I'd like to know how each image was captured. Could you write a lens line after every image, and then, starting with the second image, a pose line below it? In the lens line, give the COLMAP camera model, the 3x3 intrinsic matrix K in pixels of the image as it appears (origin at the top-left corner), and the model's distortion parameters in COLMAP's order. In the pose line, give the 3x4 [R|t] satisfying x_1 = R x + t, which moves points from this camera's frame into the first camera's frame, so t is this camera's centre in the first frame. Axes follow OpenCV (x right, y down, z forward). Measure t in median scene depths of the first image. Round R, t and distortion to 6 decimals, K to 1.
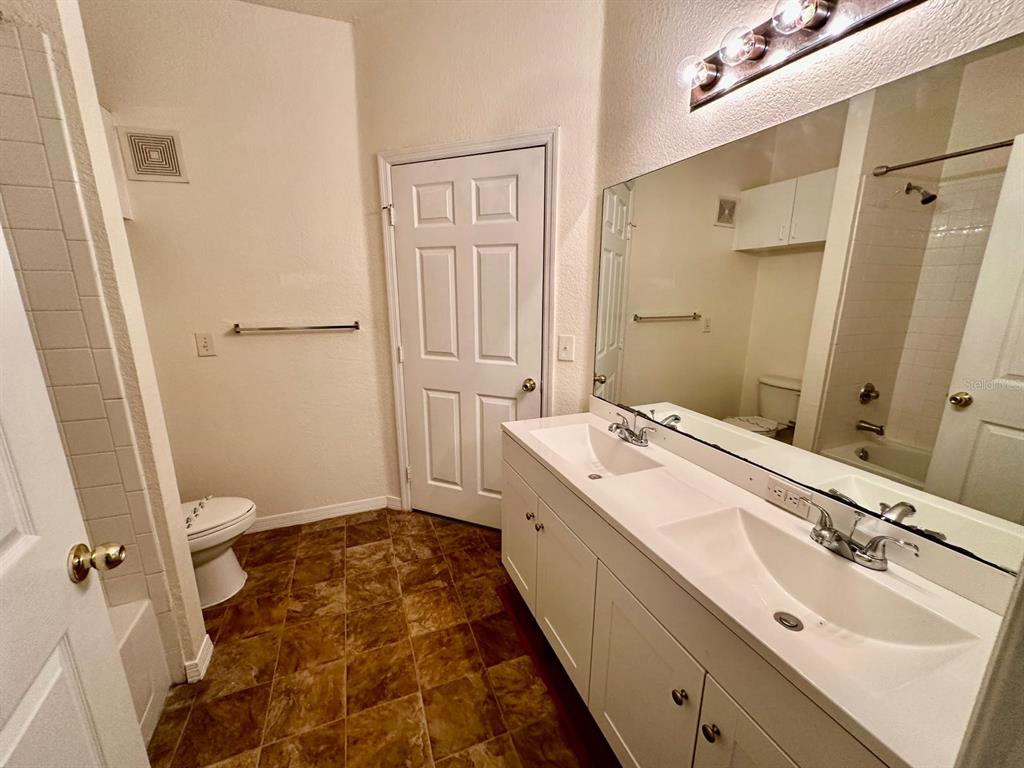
lens RADIAL K [[412.7, 0, 512.7], [0, 412.7, 386.7], [0, 0, 1]] dist [-0.003047, 0.001222]
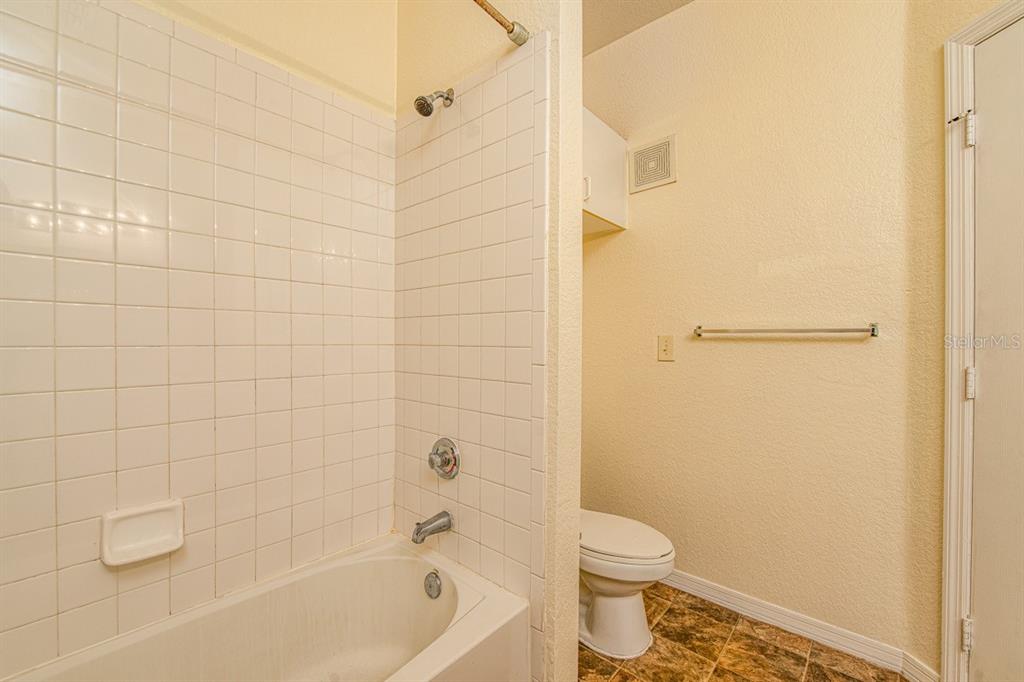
lens RADIAL K [[412.4, 0, 521.6], [0, 412.4, 345.0], [0, 0, 1]] dist [0.003192, -0.002258]
pose [[0.456318, 0.002960, -0.889812, -0.076257], [-0.212662, 0.971378, -0.105827, 0.055298], [0.864031, 0.237519, 0.443887, 0.310014]]
